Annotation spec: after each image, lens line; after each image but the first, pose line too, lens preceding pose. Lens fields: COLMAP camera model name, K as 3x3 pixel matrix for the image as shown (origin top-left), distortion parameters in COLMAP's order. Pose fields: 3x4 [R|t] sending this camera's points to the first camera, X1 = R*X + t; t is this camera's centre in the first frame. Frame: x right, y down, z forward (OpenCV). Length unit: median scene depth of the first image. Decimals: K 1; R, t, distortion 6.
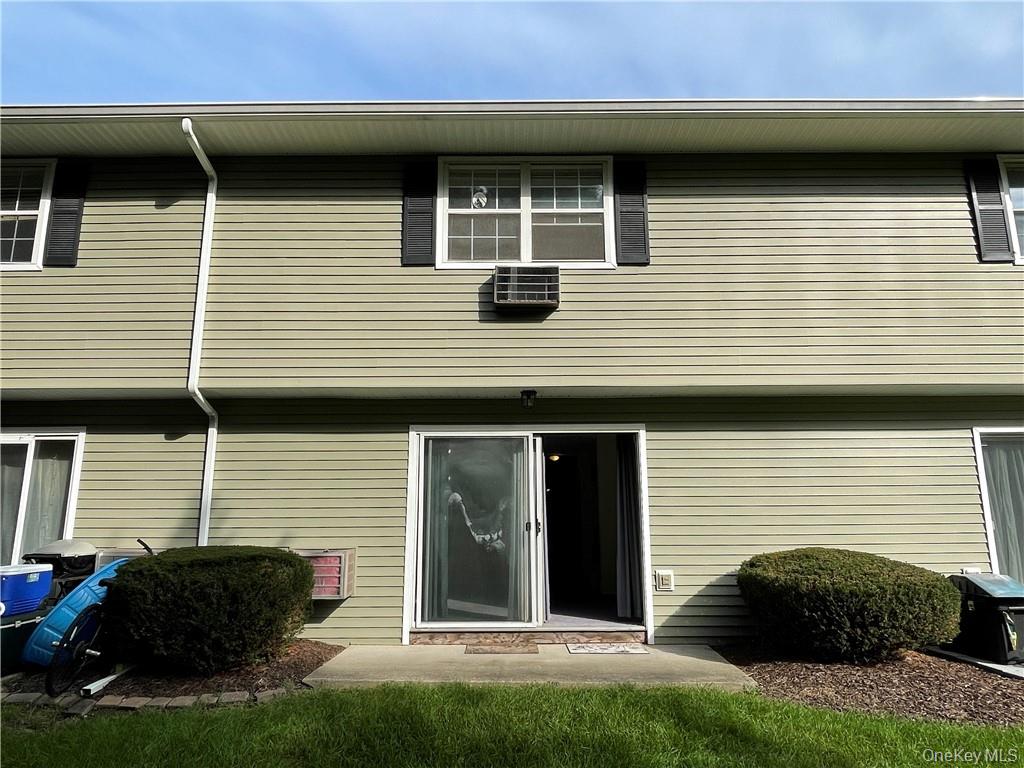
lens RADIAL K [[621.6, 0, 512.0], [0, 621.6, 384.0], [0, 0, 1]] dist [-0.025637, -0.002599]
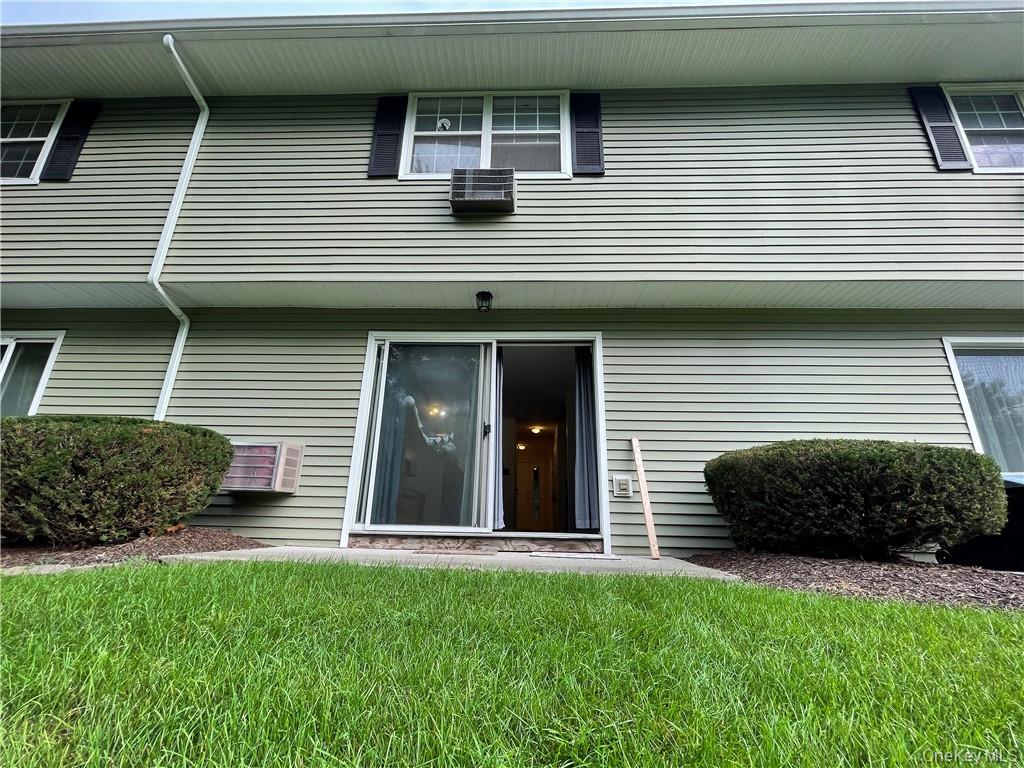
lens RADIAL K [[420.6, 0, 512.0], [0, 420.6, 384.0], [0, 0, 1]] dist [-0.014969, 0.000275]
pose [[0.999358, 0.012443, -0.033594, 0.096695], [-0.015642, 0.995188, -0.096728, 0.221842], [0.032229, 0.097191, 0.994744, 0.337857]]
